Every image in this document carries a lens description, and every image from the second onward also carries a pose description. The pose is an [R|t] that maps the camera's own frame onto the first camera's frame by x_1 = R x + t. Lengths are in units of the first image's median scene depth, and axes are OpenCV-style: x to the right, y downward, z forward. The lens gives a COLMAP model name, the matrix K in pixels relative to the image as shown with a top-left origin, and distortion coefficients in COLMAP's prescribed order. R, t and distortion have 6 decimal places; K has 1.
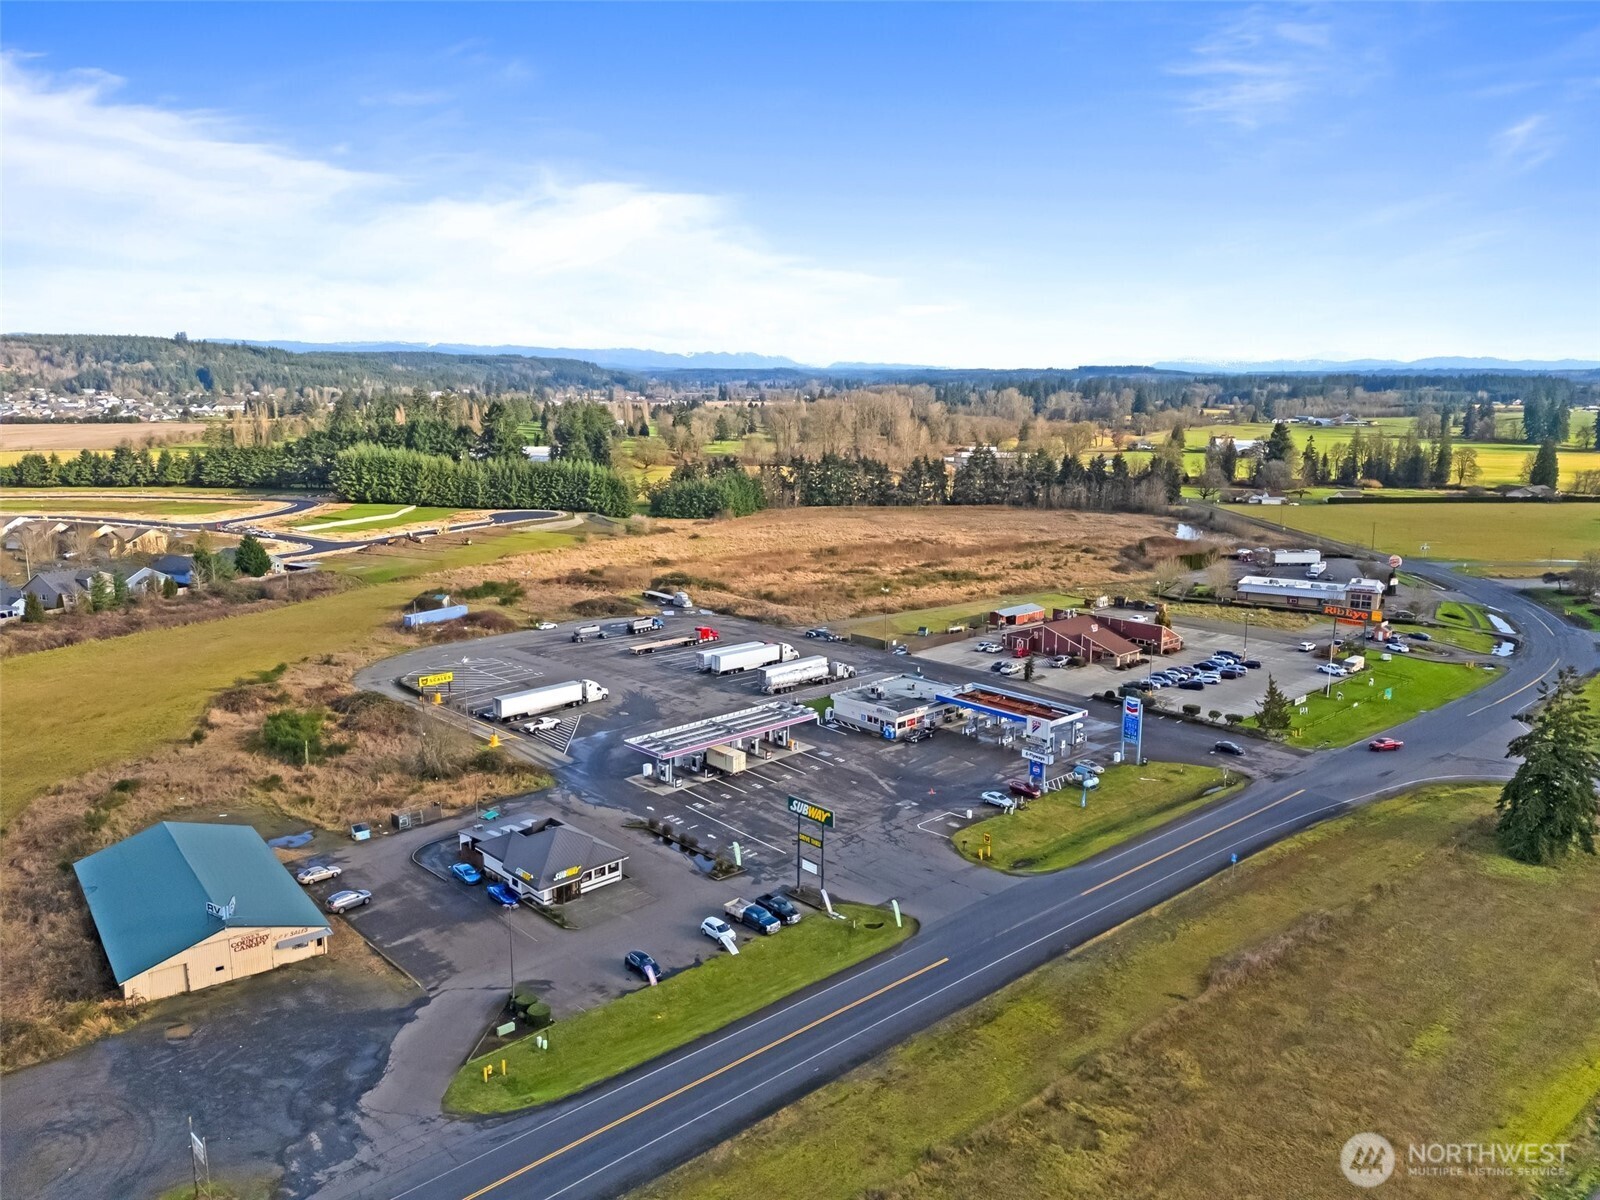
lens RADIAL K [[1175.9, 0, 800.0], [0, 1175.9, 600.0], [0, 0, 1]] dist [0.101867, -0.105215]
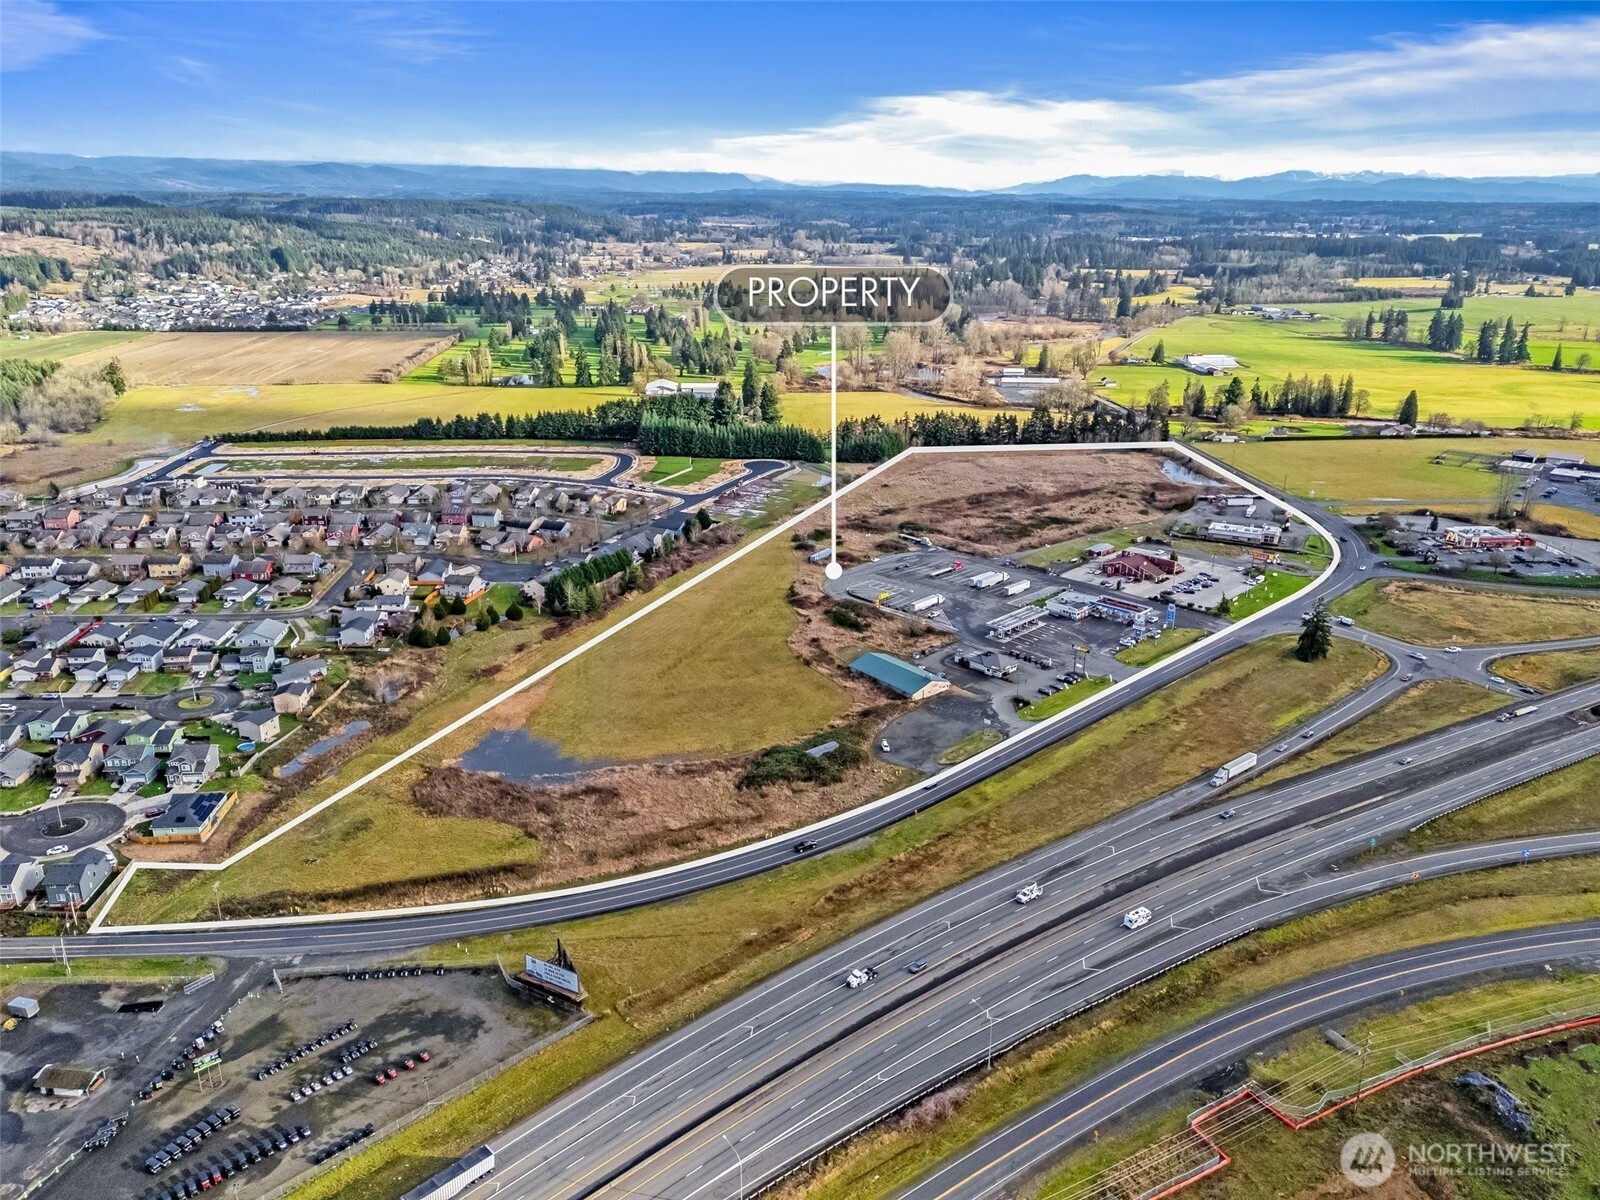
lens RADIAL K [[1175.9, 0, 800.0], [0, 1175.9, 600.0], [0, 0, 1]] dist [0.101867, -0.105215]
pose [[0.999264, -0.009786, 0.037093, -0.500155], [0.004428, 0.989876, 0.141866, -0.236787], [-0.038106, -0.141597, 0.989191, -1.226640]]
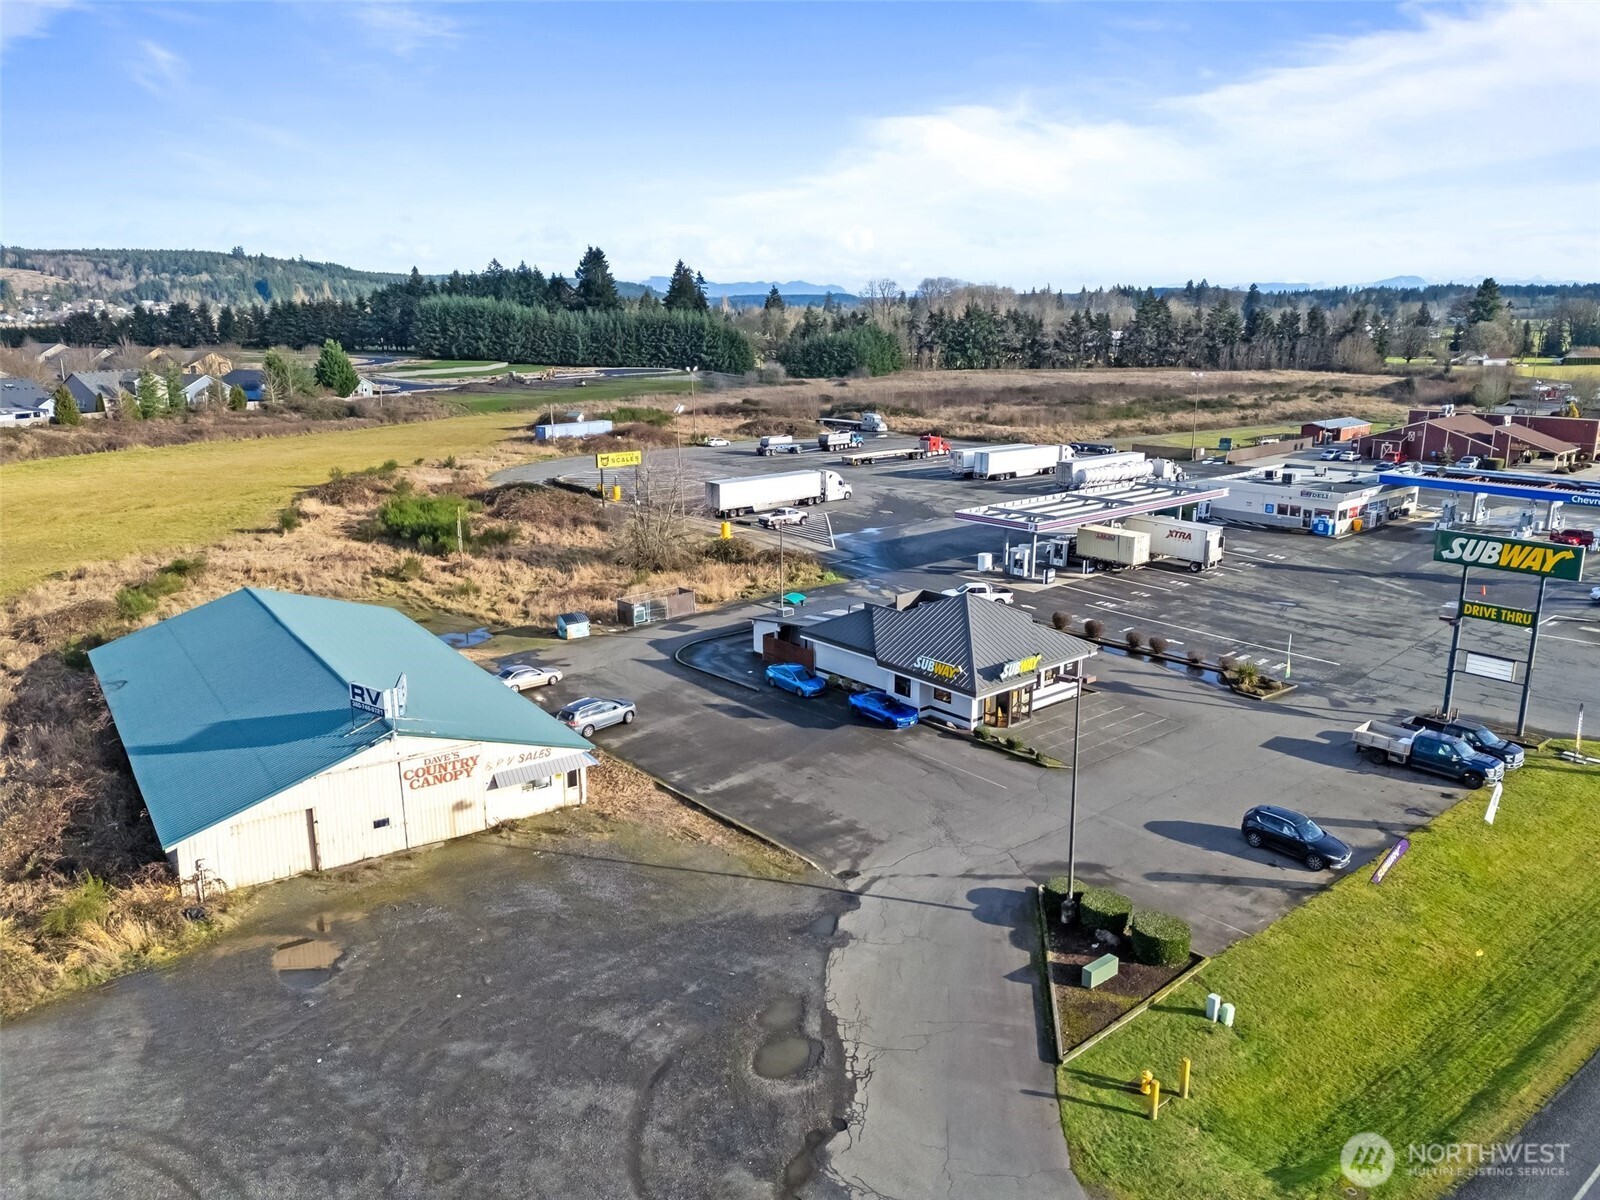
lens RADIAL K [[1175.9, 0, 800.0], [0, 1175.9, 600.0], [0, 0, 1]] dist [0.101867, -0.105215]
pose [[0.999091, 0.004000, -0.042429, -0.150850], [-0.001673, 0.998499, 0.054753, 0.097397], [0.042584, -0.054632, 0.997598, 0.275830]]
